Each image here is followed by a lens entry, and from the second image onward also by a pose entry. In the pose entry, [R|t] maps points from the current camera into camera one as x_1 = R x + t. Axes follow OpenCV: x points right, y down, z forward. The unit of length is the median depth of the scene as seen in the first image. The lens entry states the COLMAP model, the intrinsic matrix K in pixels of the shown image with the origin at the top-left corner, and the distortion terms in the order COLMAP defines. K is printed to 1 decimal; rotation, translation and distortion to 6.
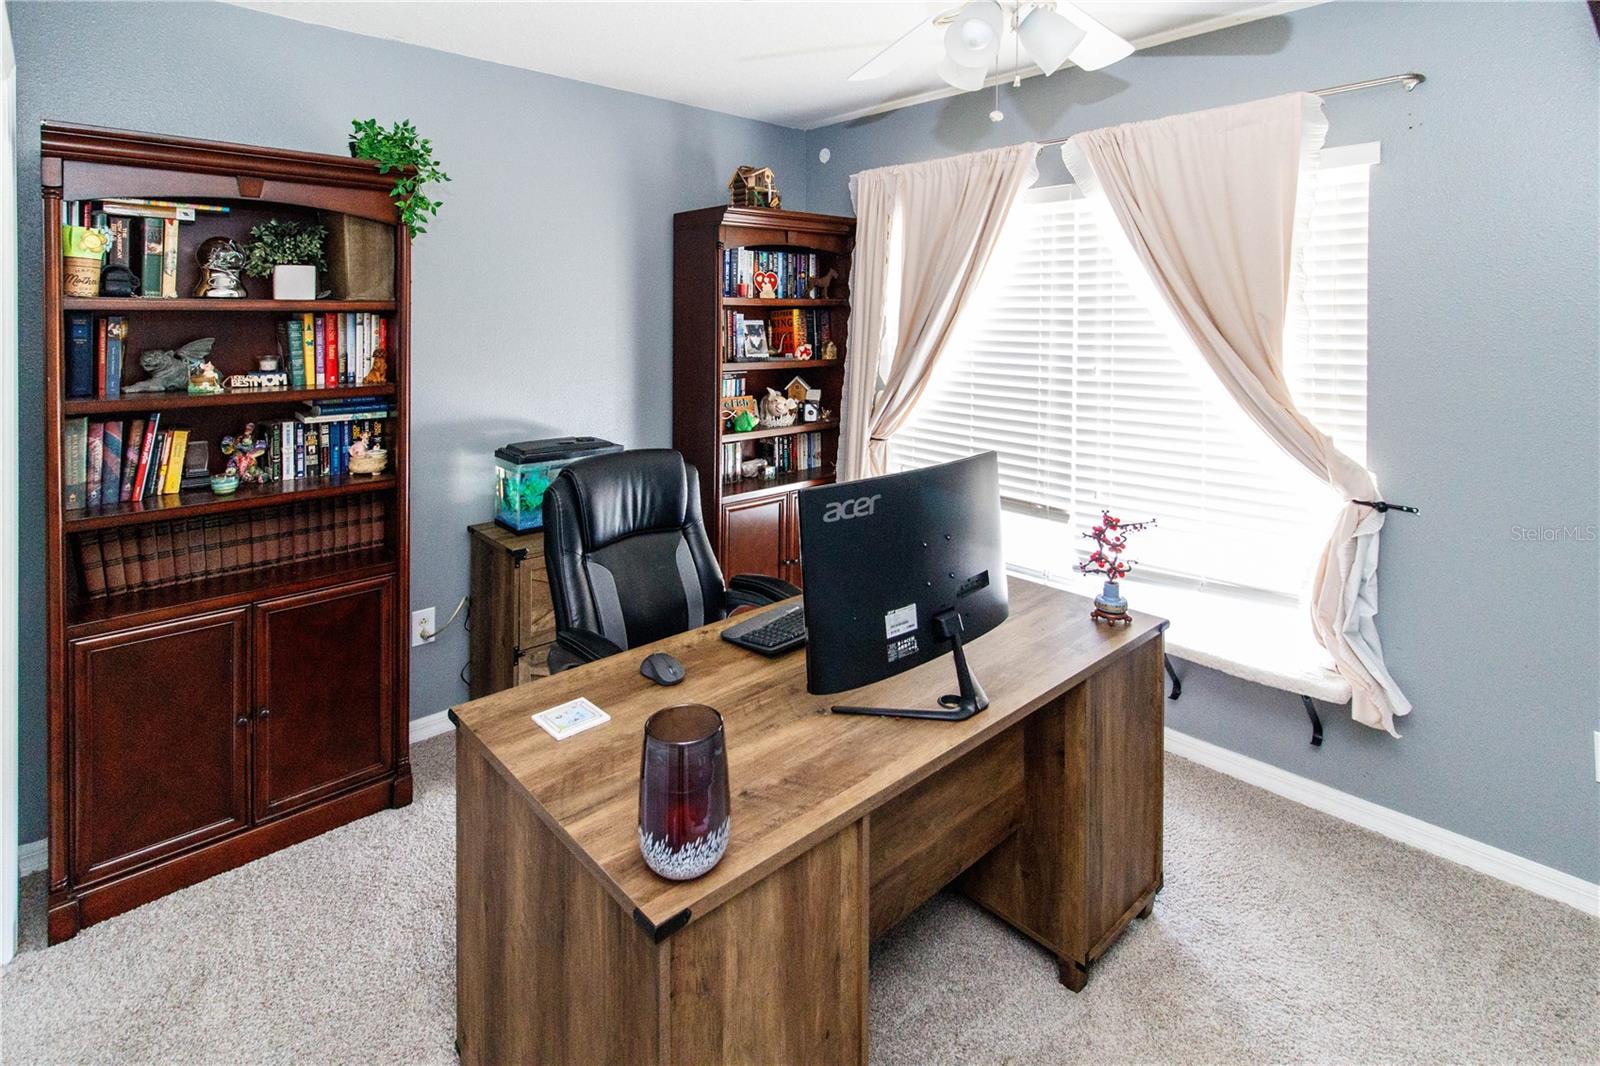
lens RADIAL K [[765.9, 0, 799.8], [0, 765.9, 445.6], [0, 0, 1]] dist [-0.000790, -0.000324]
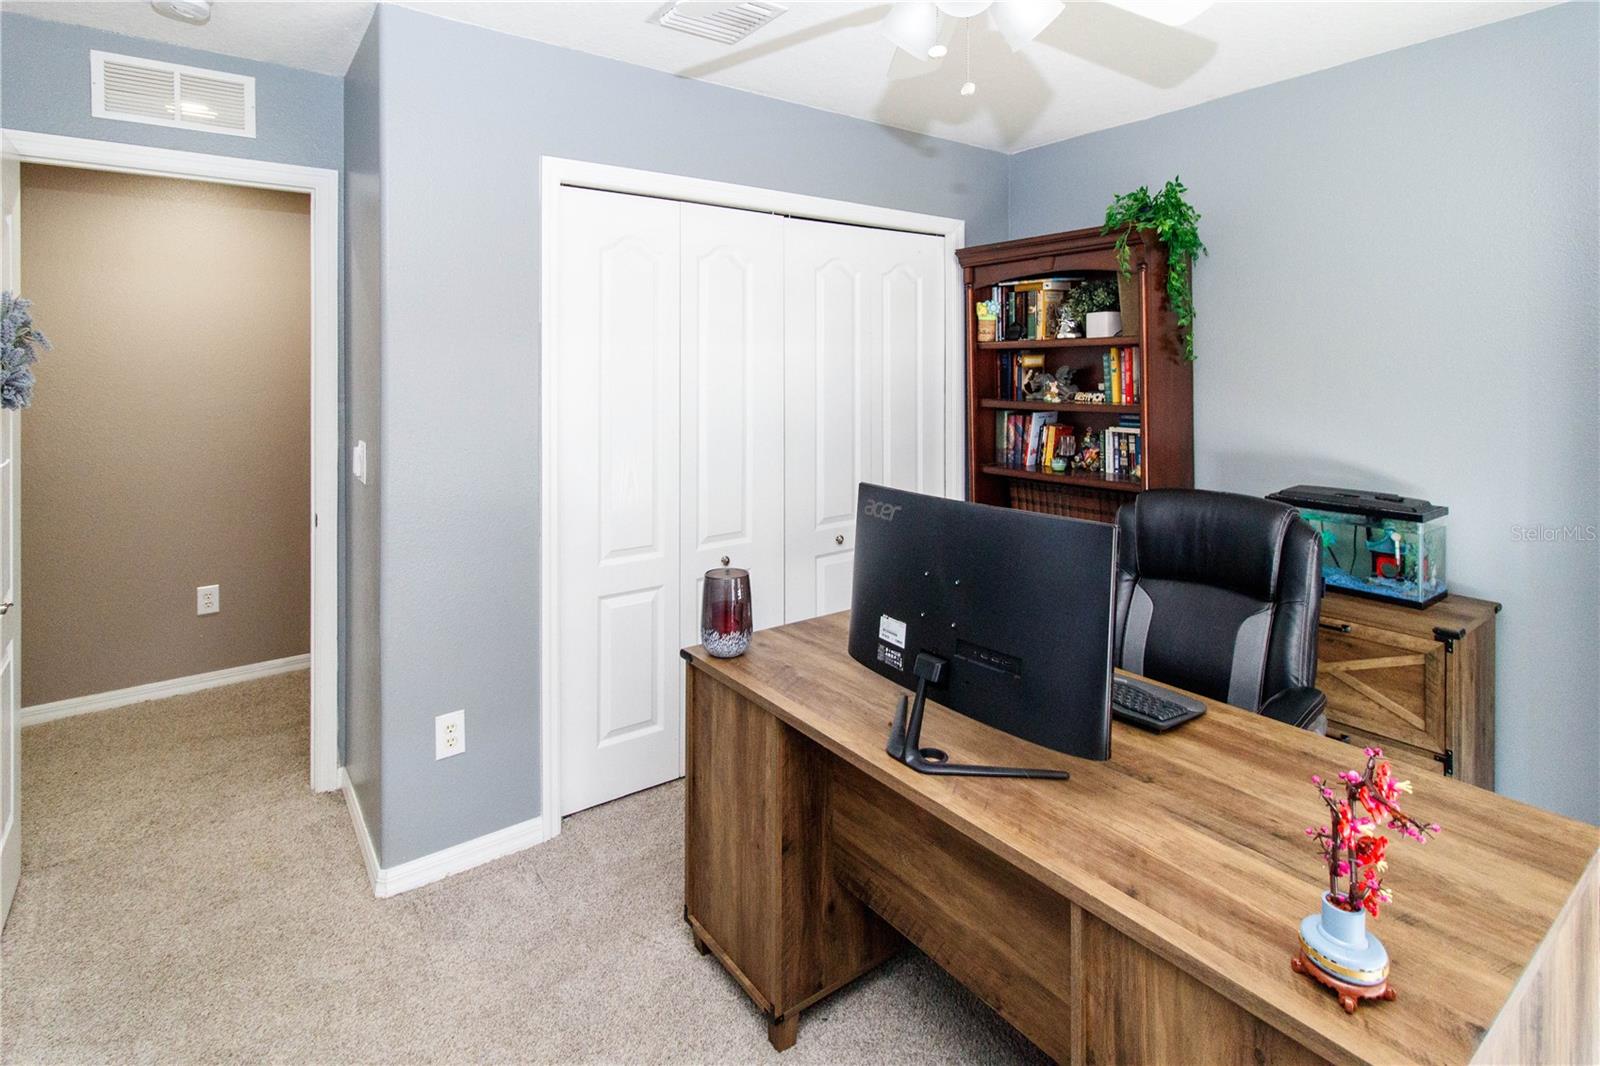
lens RADIAL K [[750.3, 0, 805.8], [0, 750.3, 509.2], [0, 0, 1]] dist [-0.000605, -0.000043]
pose [[-0.077812, 0.185883, -0.979486, 0.744868], [-0.156132, 0.968070, 0.196120, -0.076280], [0.984667, 0.168189, -0.046305, 0.604177]]
